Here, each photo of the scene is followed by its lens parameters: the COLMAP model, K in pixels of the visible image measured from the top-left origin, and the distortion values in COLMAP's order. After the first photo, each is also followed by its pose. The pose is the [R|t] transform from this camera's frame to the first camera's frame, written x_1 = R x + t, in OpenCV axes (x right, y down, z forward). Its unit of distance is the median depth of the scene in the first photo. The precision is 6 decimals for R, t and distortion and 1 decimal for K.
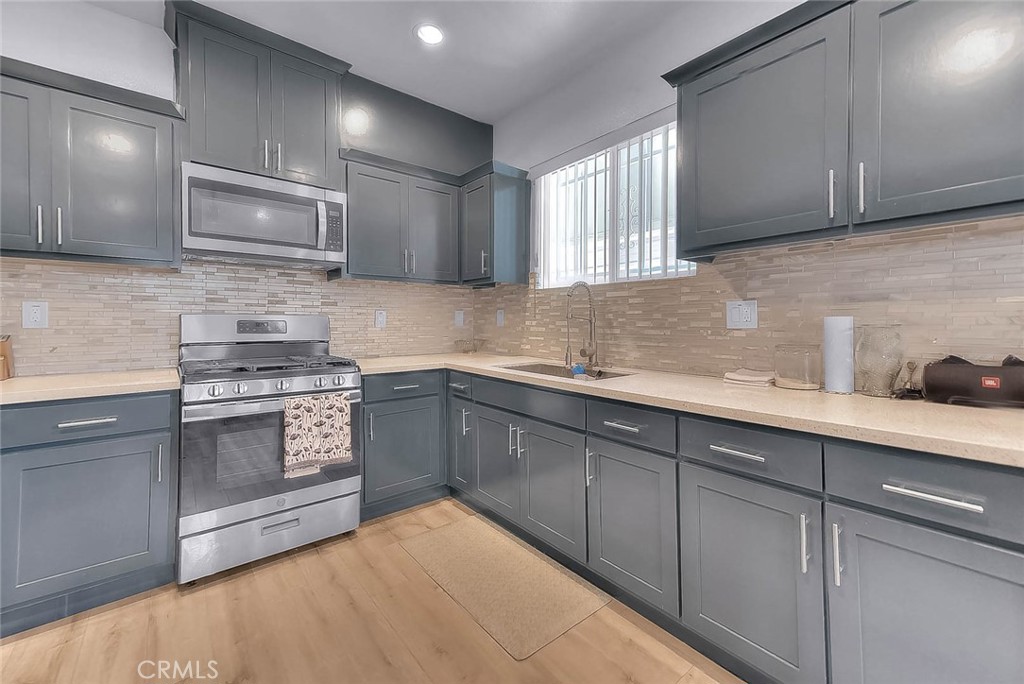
lens RADIAL K [[412.4, 0, 518.9], [0, 412.4, 321.5], [0, 0, 1]] dist [0.014696, 0.001858]
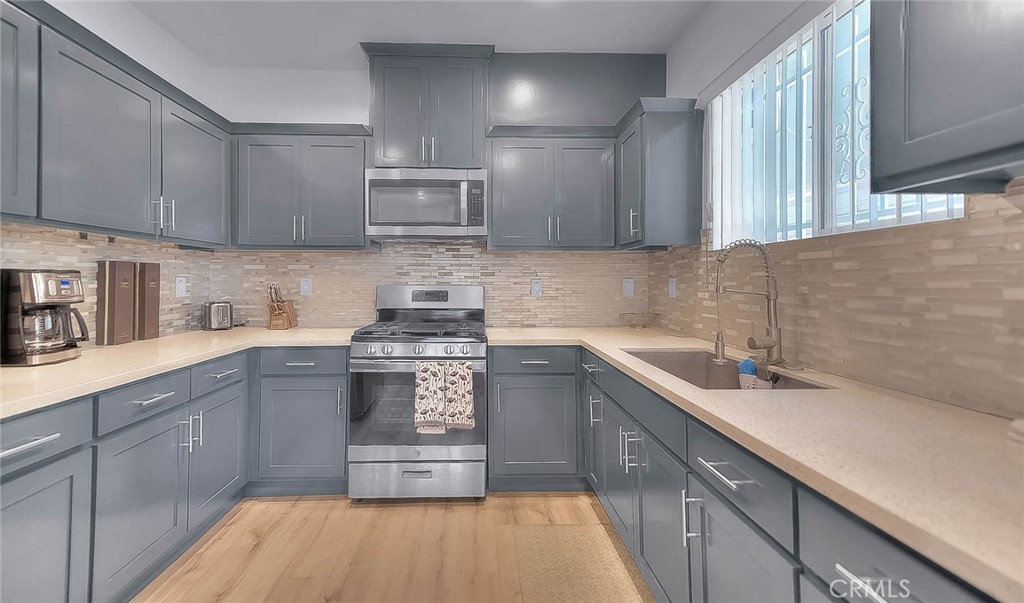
lens RADIAL K [[420.1, 0, 485.4], [0, 420.1, 276.5], [0, 0, 1]] dist [0.020186, 0.001631]
pose [[0.787420, -0.009818, -0.616339, 0.247844], [-0.000289, 0.999867, -0.016297, -0.023590], [0.616417, 0.013011, 0.787313, 0.173485]]
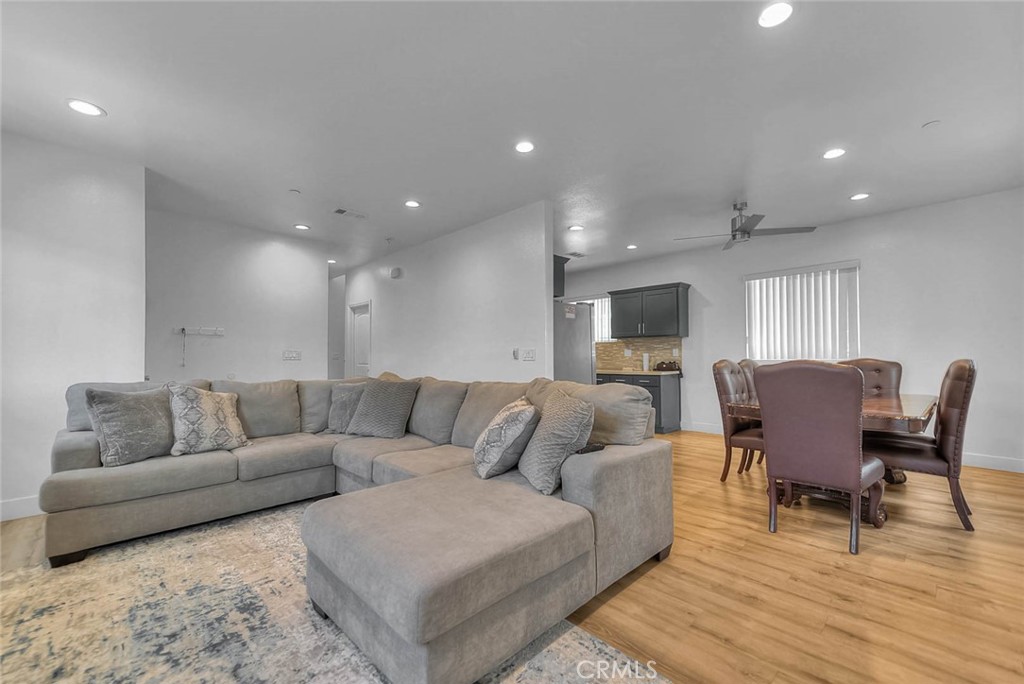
lens RADIAL K [[412.4, 0, 500.7], [0, 412.4, 350.2], [0, 0, 1]] dist [0.014696, 0.001858]
pose [[0.997322, -0.003024, 0.073071, -0.732756], [0.004297, 0.999842, -0.017268, 0.016417], [-0.073007, 0.017535, 0.997177, -2.178081]]
